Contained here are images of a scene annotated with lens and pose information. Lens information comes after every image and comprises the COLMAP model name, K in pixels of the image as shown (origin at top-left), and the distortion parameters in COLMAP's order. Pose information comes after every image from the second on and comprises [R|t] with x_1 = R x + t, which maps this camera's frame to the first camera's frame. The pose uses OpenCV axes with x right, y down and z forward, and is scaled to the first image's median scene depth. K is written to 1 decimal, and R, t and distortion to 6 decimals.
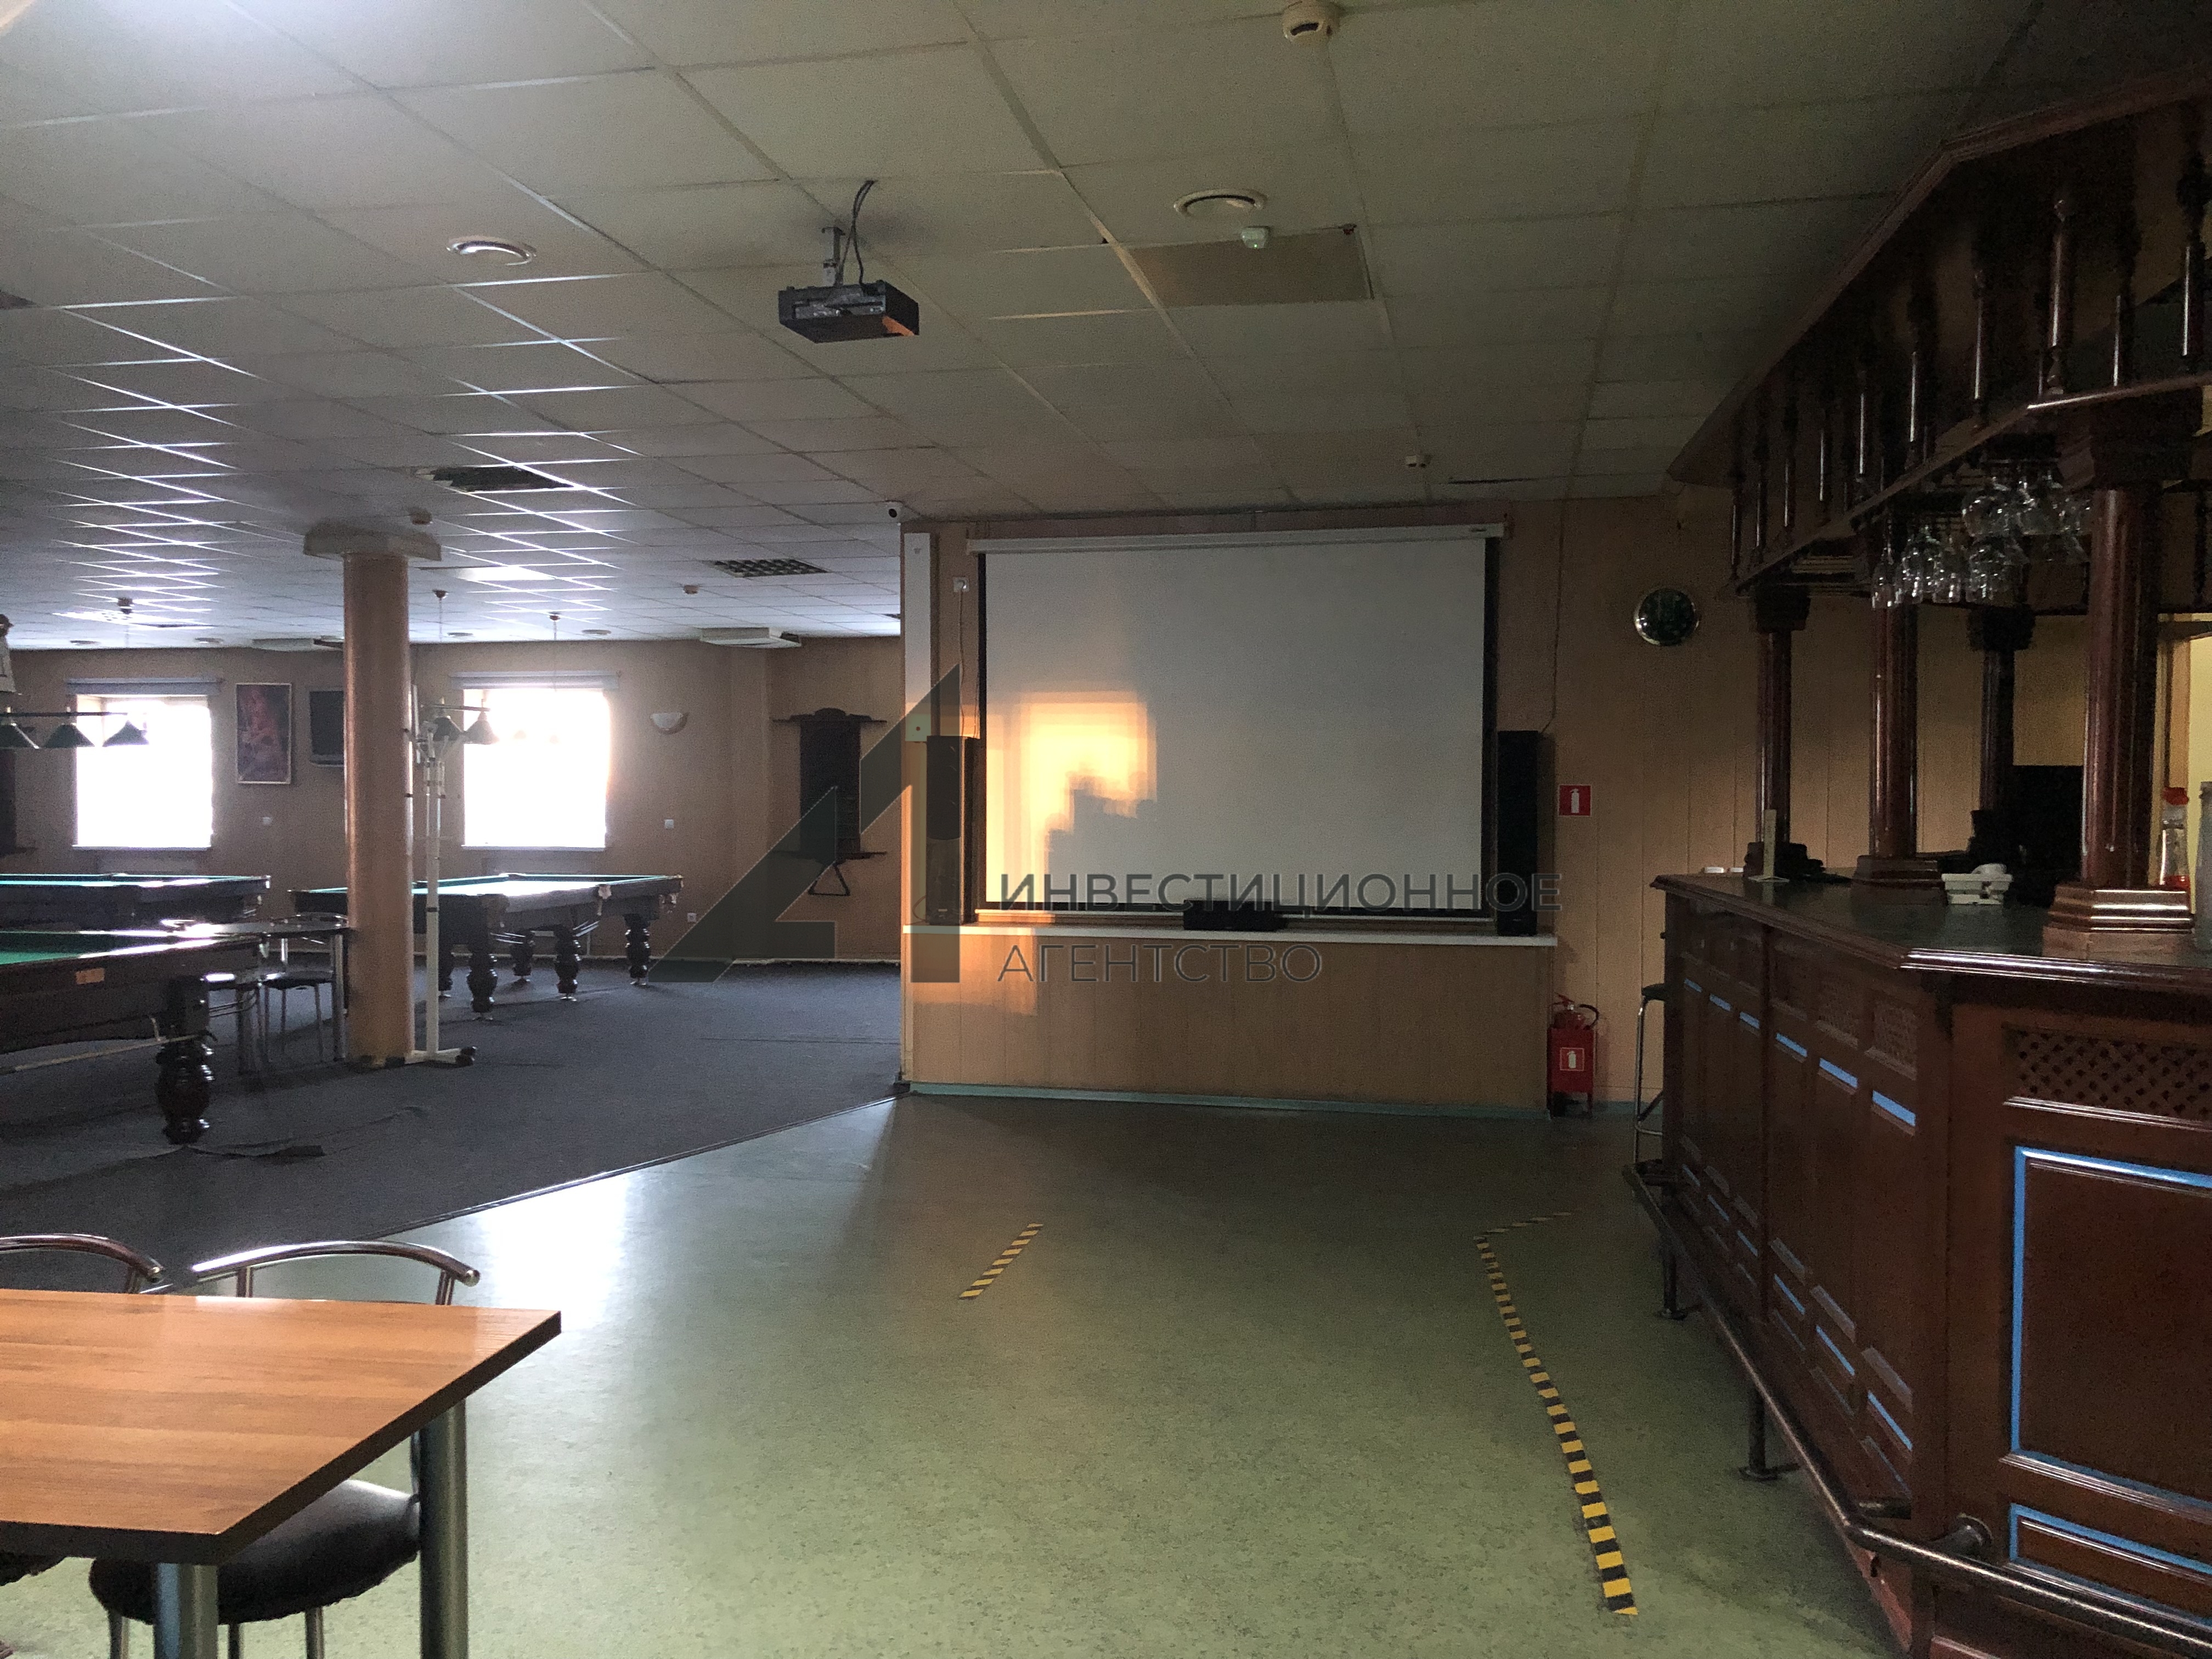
lens RADIAL K [[1802.6, 0, 1097.8], [0, 1802.6, 830.7], [0, 0, 1]] dist [0.011767, -0.004301]
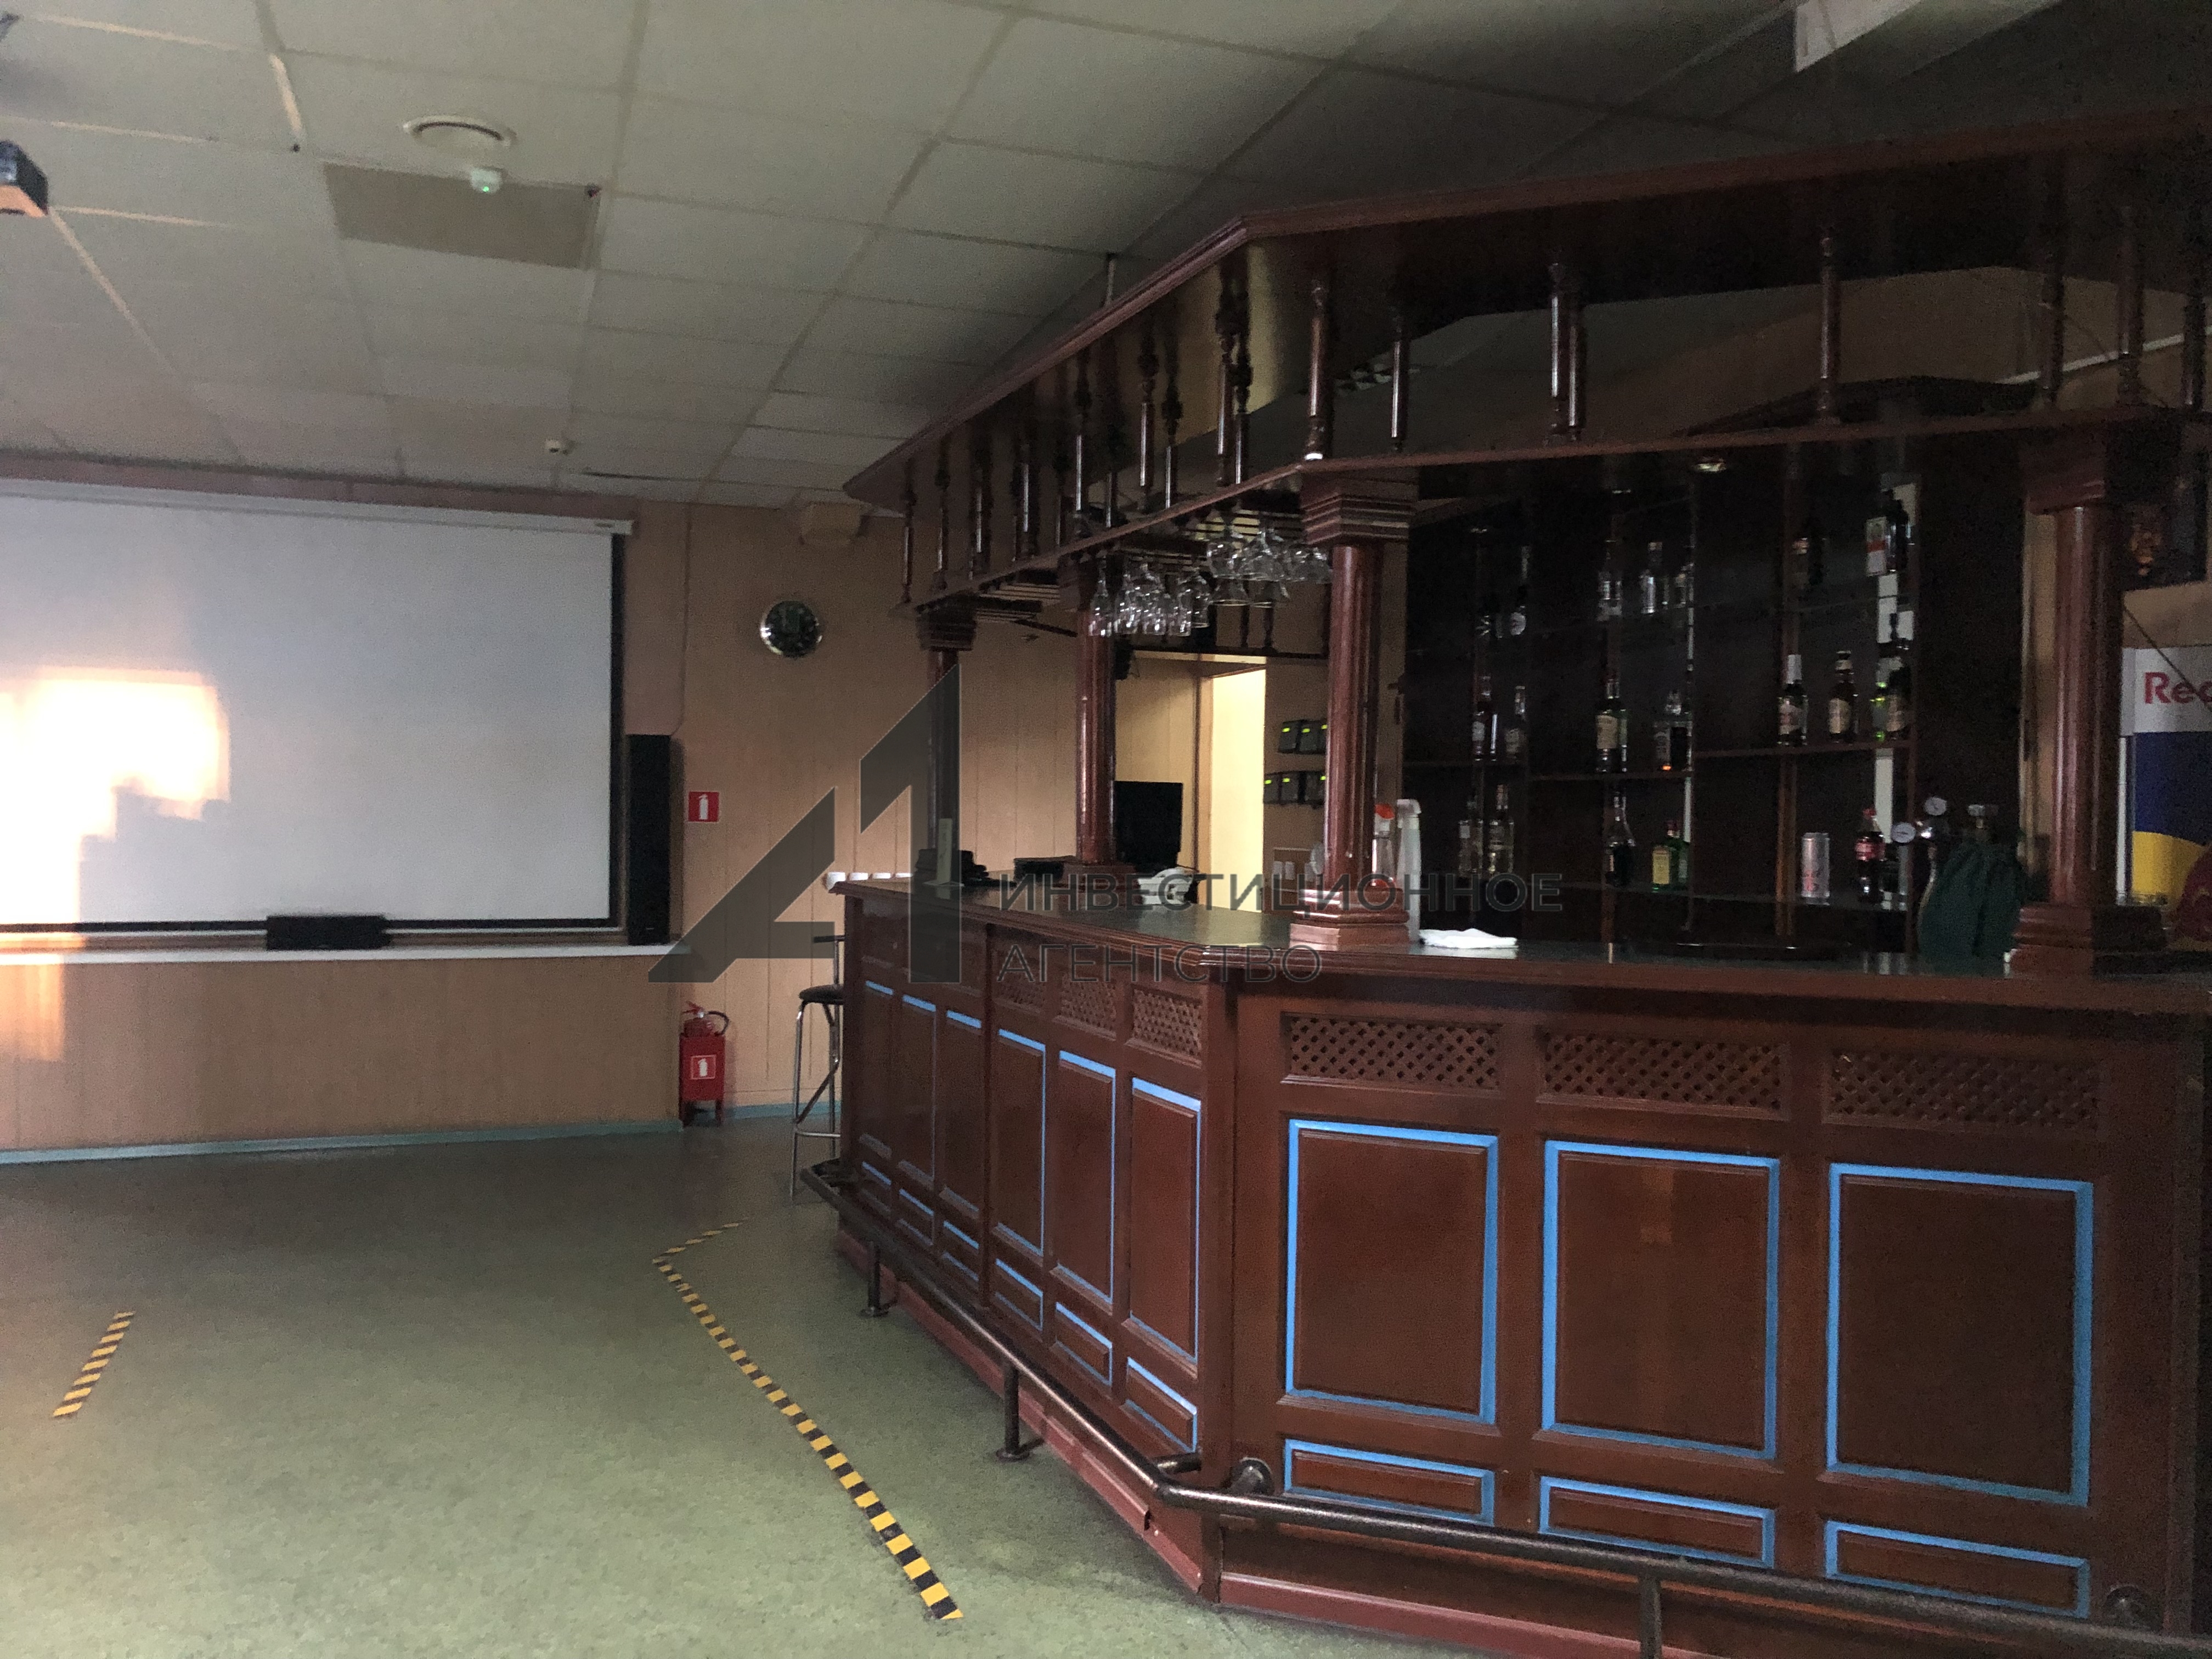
lens RADIAL K [[1793.3, 0, 1119.5], [0, 1793.3, 821.2], [0, 0, 1]] dist [0.080187, -0.090158]
pose [[0.850603, 0.006619, 0.525767, -0.092753], [-0.002369, 0.999959, -0.008756, -0.001020], [-0.525803, 0.006202, 0.850584, 0.050862]]
